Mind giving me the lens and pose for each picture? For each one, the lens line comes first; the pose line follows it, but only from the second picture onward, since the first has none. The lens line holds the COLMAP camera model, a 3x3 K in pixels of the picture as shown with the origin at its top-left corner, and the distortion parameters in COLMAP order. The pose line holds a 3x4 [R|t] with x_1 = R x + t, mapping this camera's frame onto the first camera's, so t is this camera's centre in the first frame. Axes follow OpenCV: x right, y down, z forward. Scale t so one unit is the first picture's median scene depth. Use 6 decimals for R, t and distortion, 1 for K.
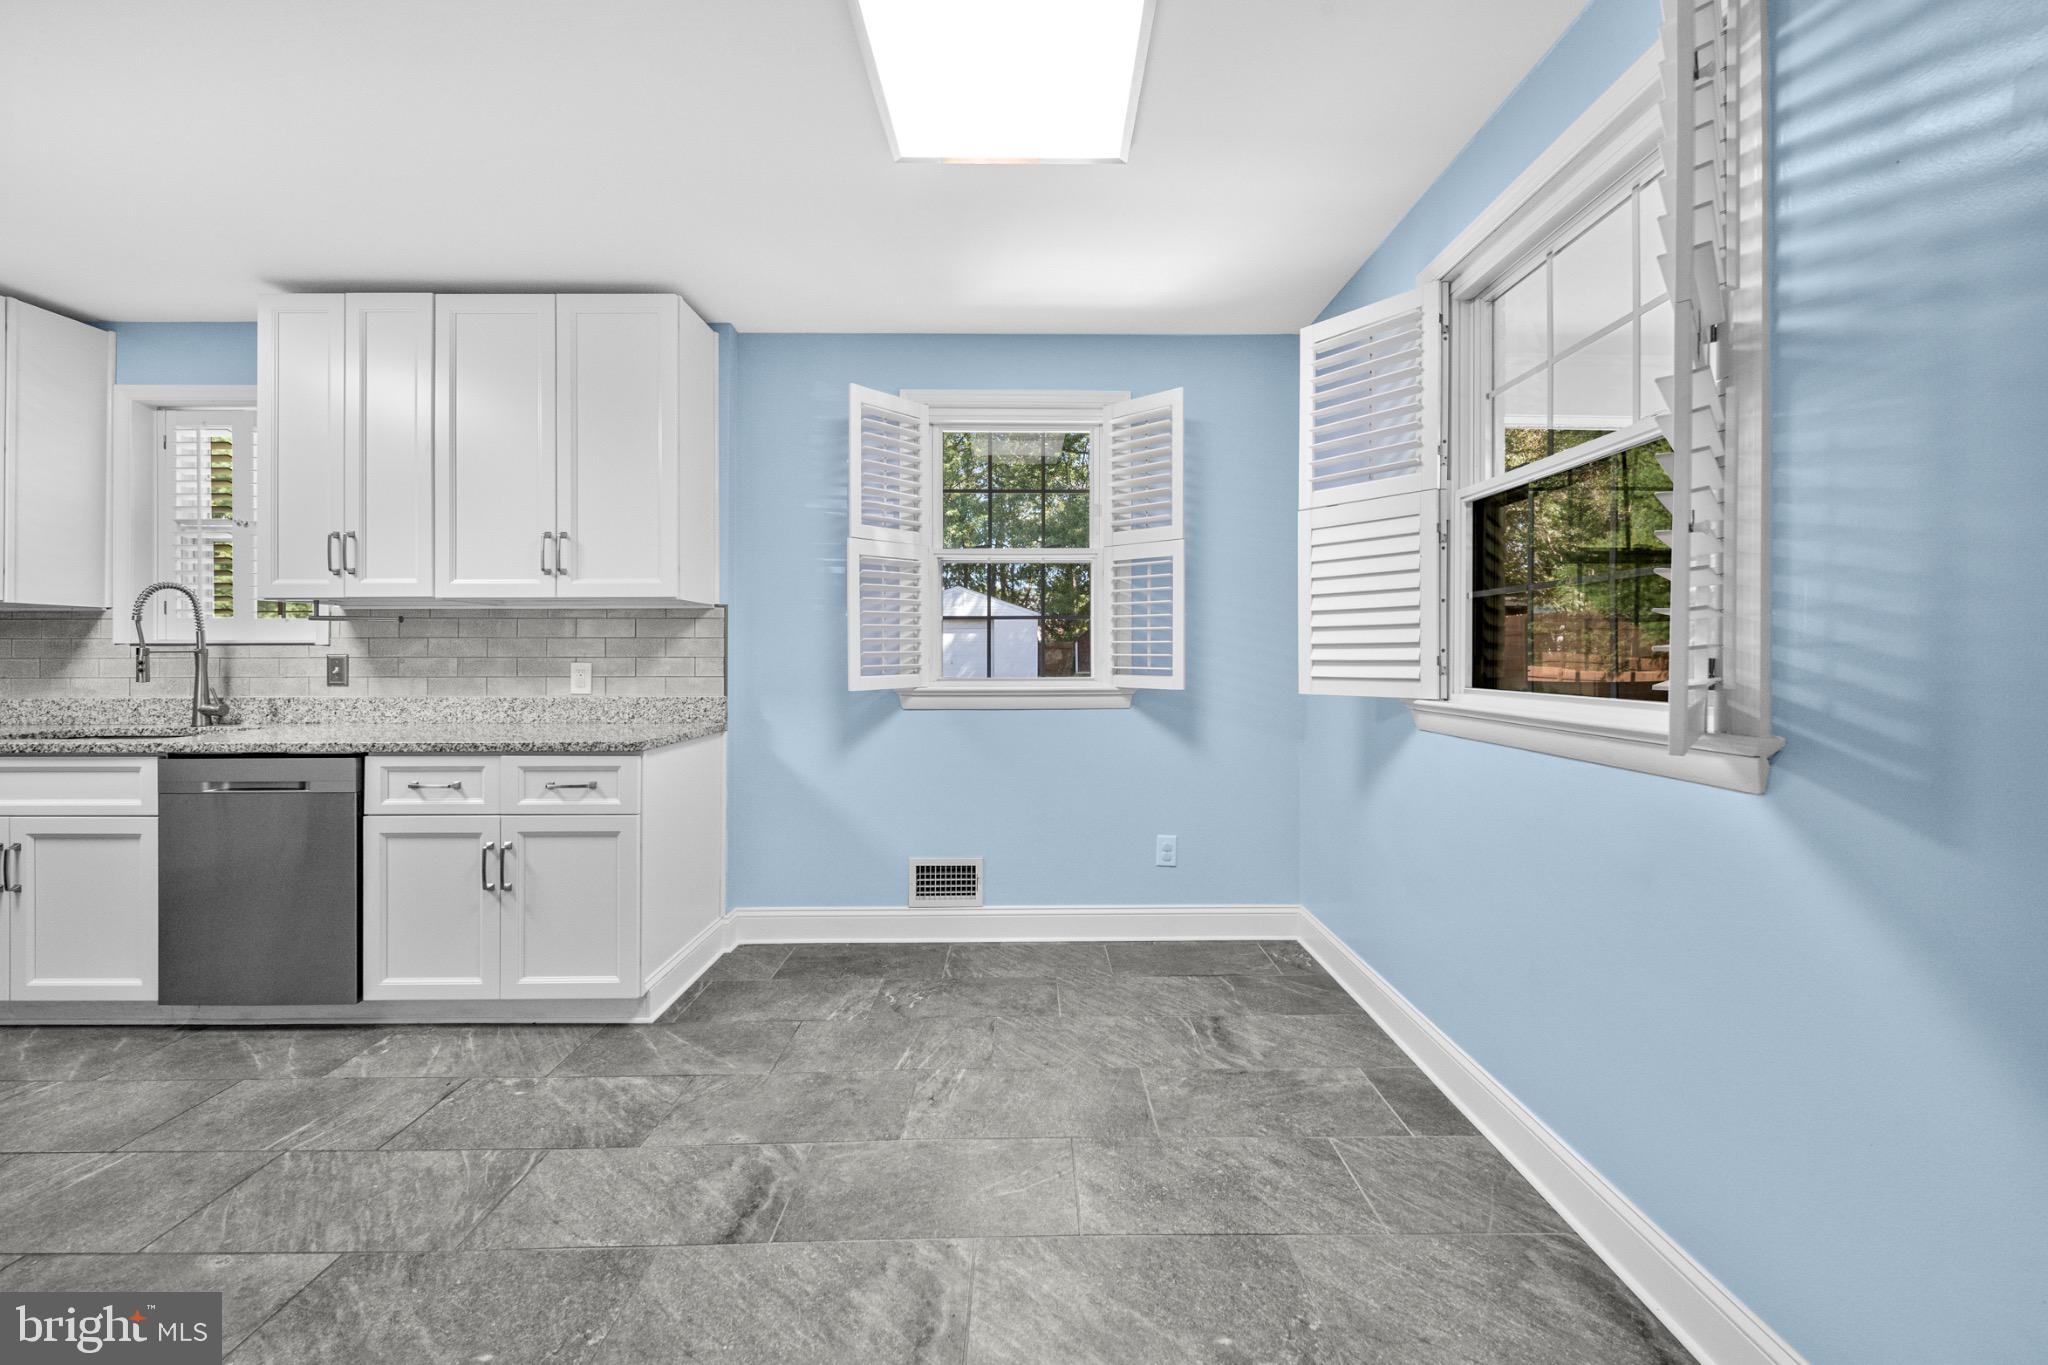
lens RADIAL K [[746.0, 0, 1012.9], [0, 746.0, 658.1], [0, 0, 1]] dist [0.001386, -0.001784]
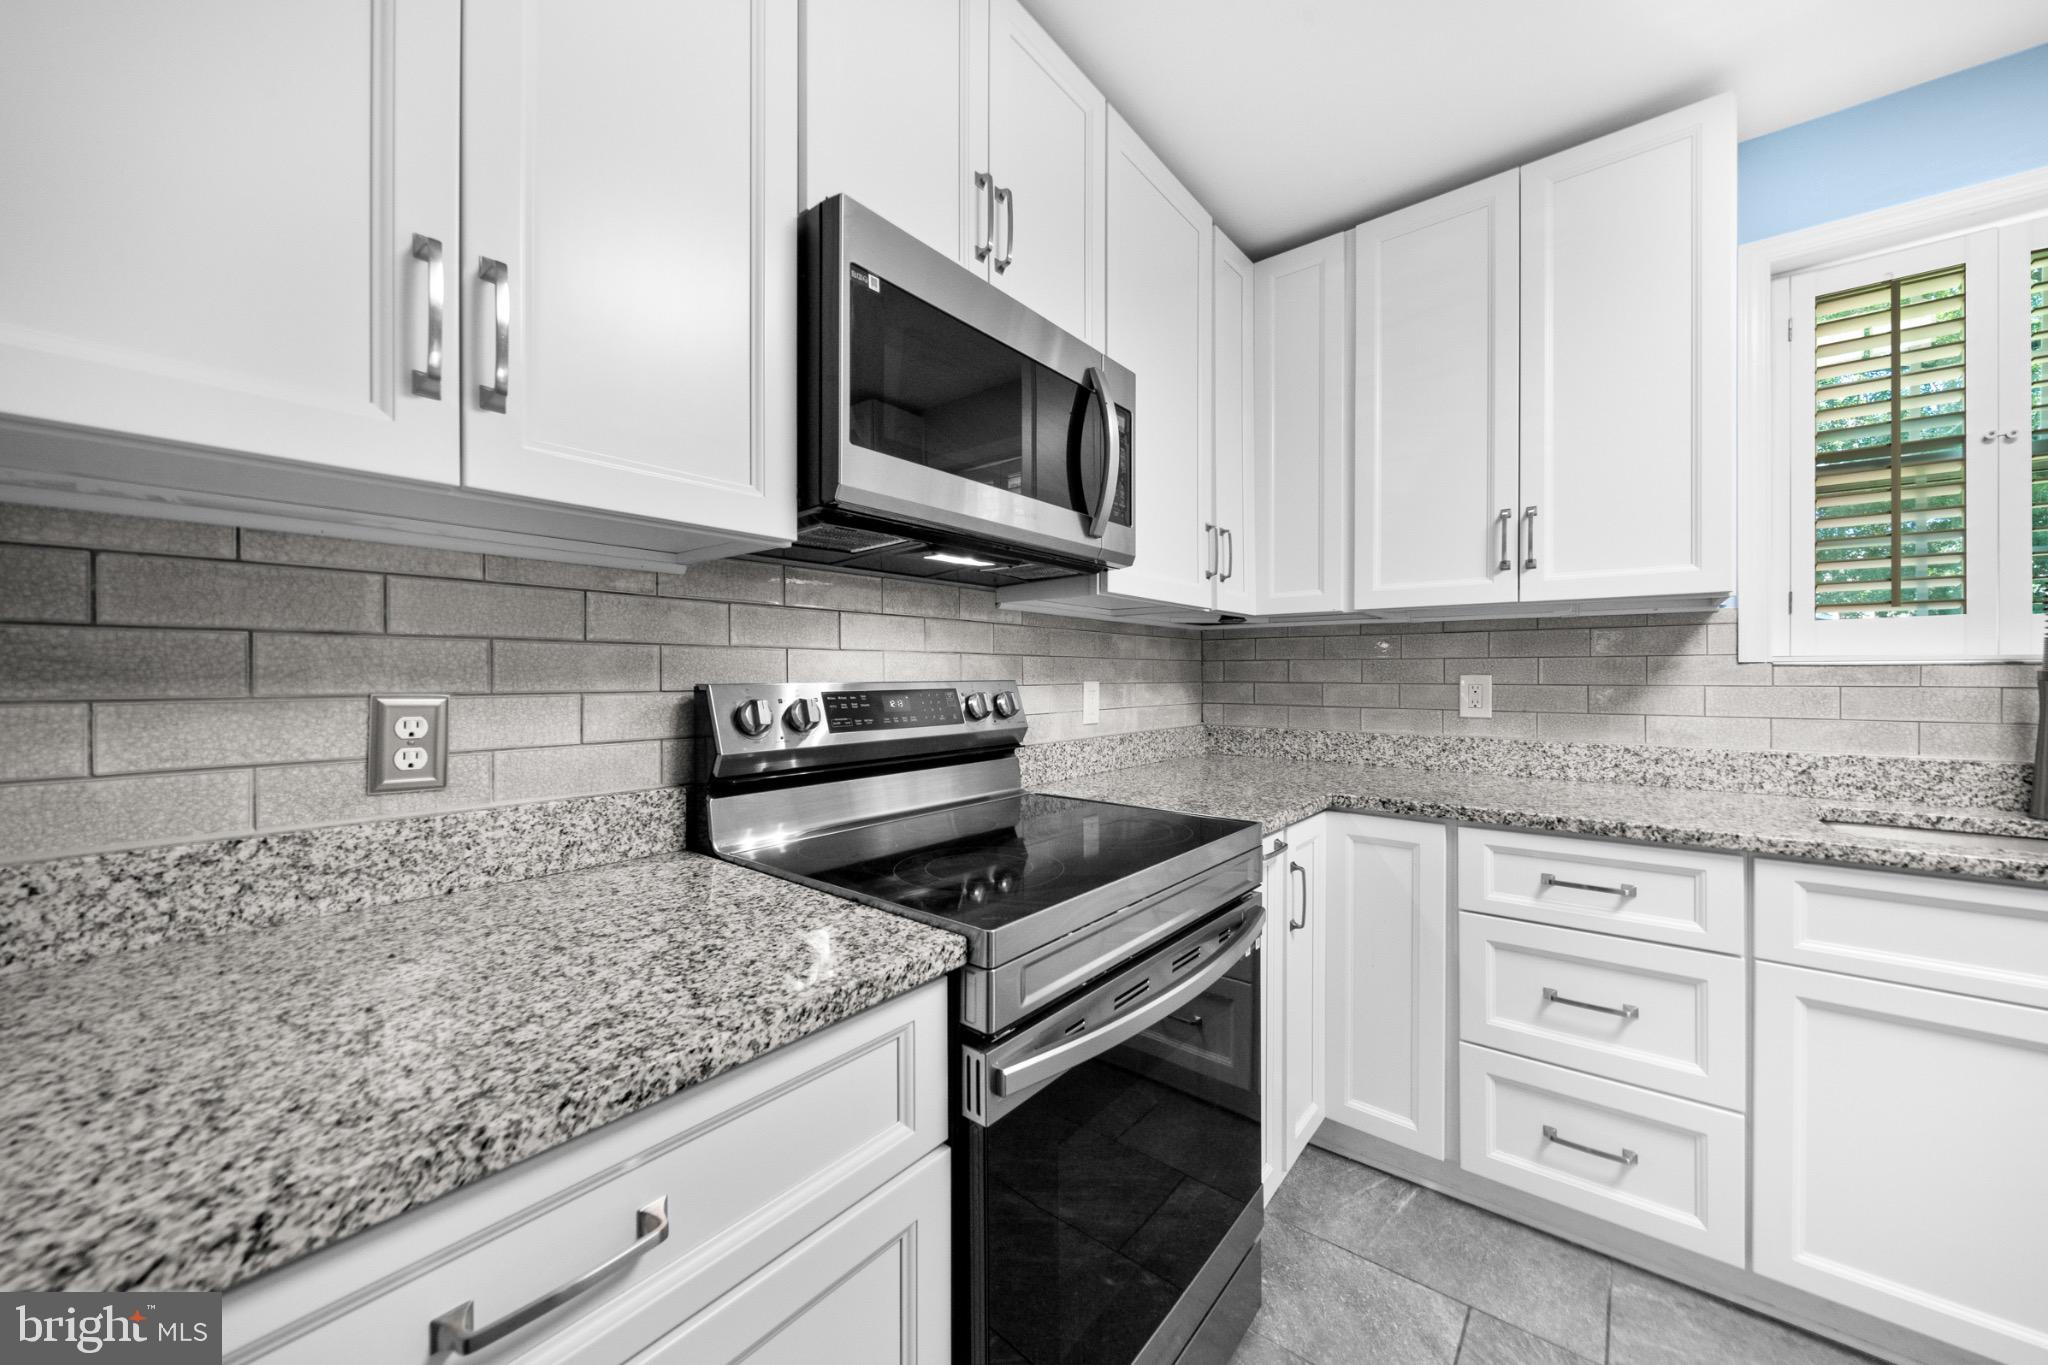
lens RADIAL K [[746.0, 0, 1014.7], [0, 746.0, 676.8], [0, 0, 1]] dist [0.001386, -0.001784]
pose [[0.759046, 0.002255, -0.651033, -1.489622], [0.000671, 0.999991, 0.004245, -0.012486], [0.651037, -0.003659, 0.759037, 0.154447]]
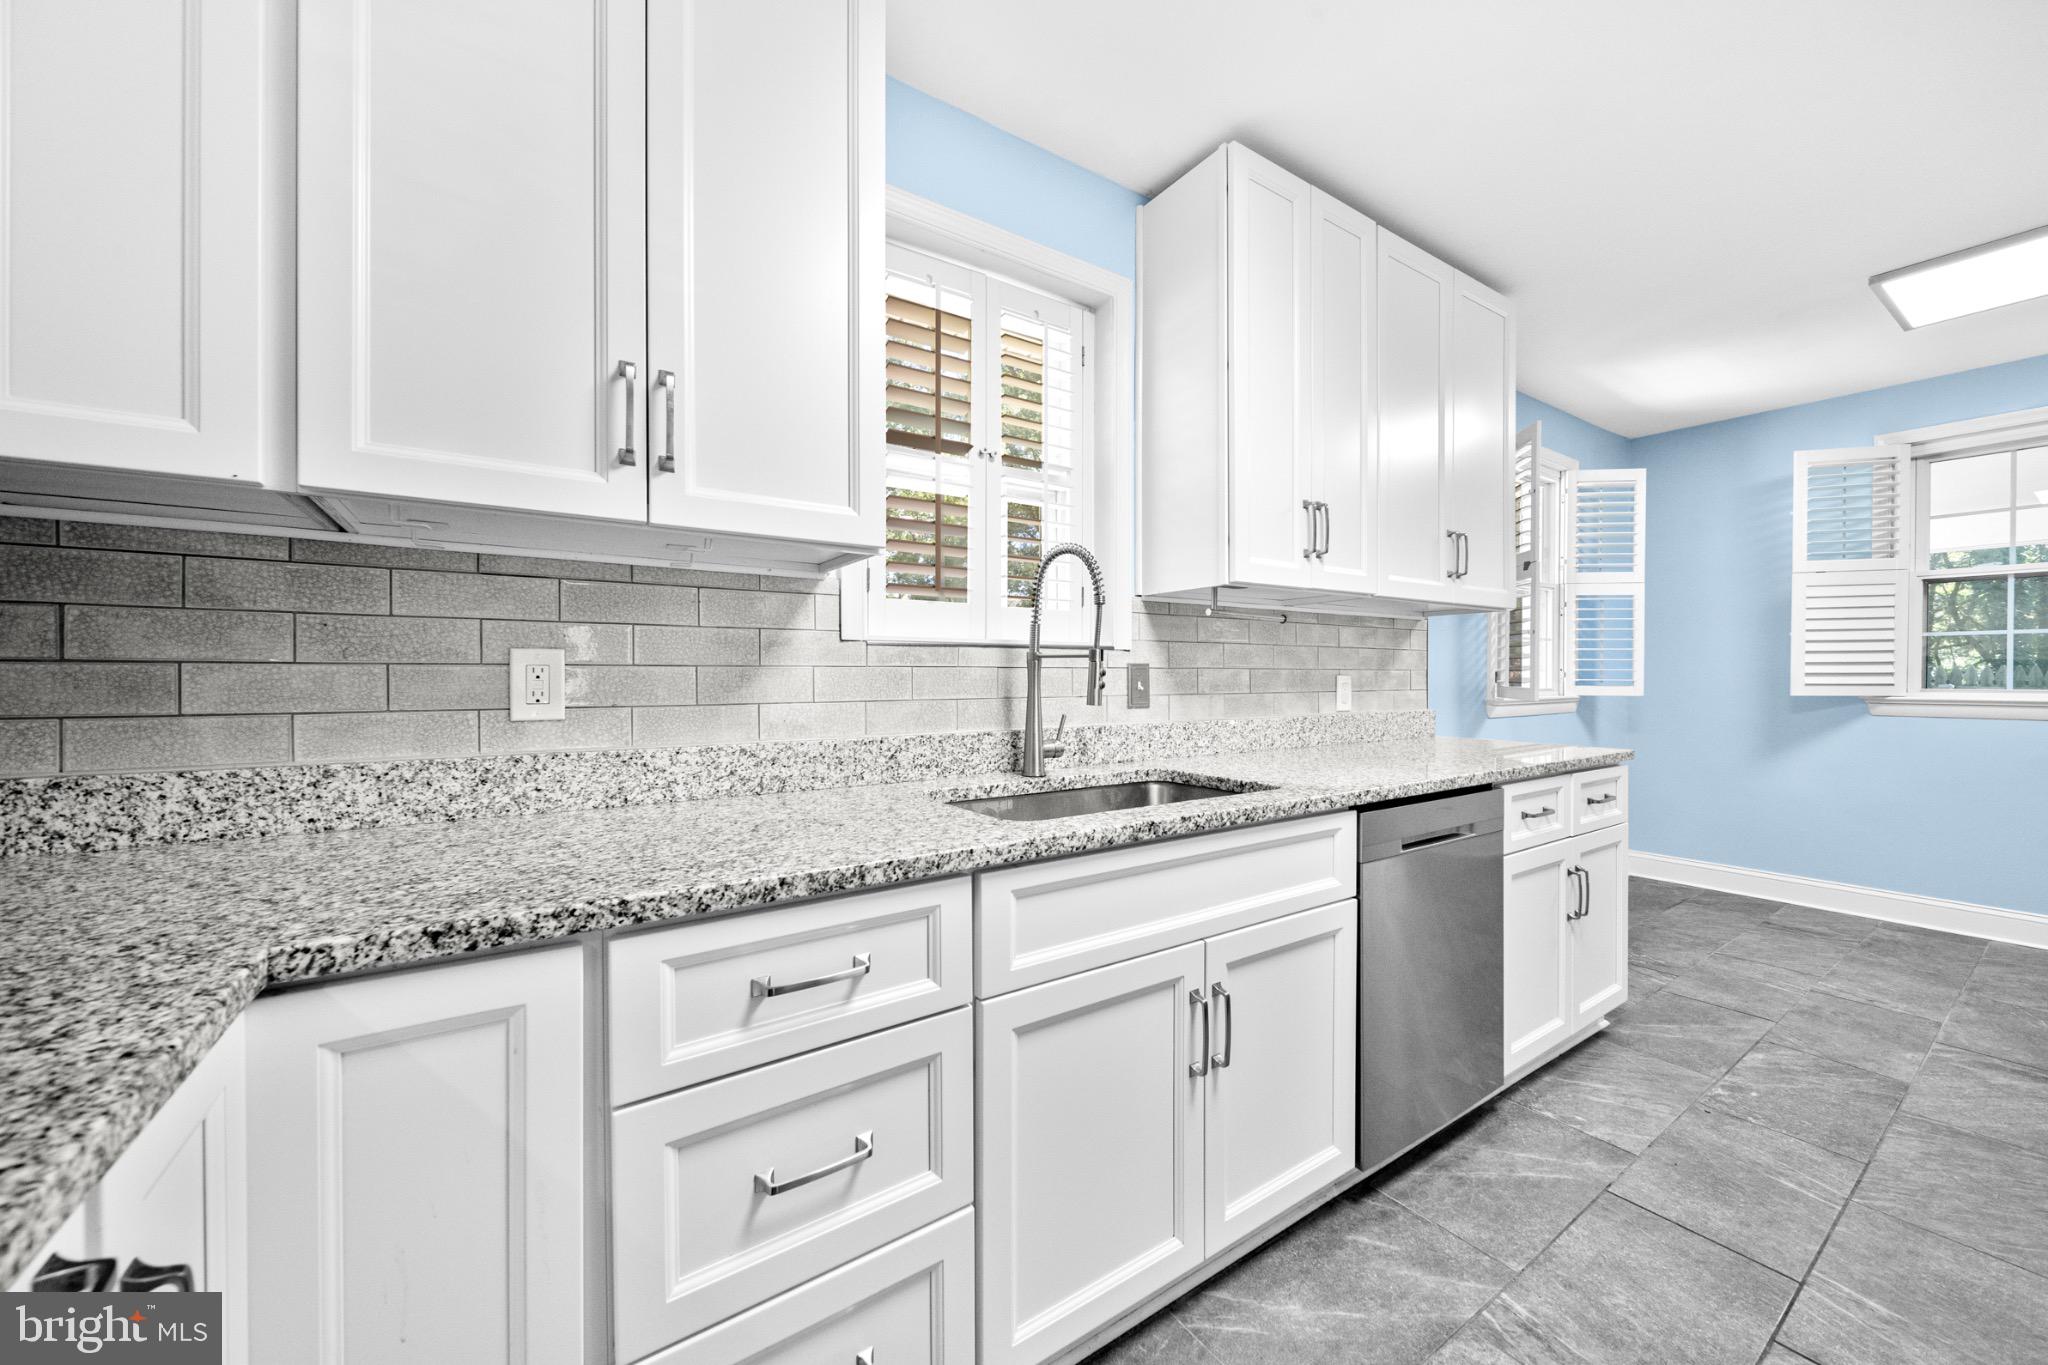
lens RADIAL K [[746.0, 0, 1019.9], [0, 746.0, 681.7], [0, 0, 1]] dist [0.001386, -0.001784]
pose [[0.844118, -0.004357, 0.536140, -1.644837], [0.000676, 0.999975, 0.007063, 0.008819], [-0.536157, -0.005599, 0.844100, 0.545822]]
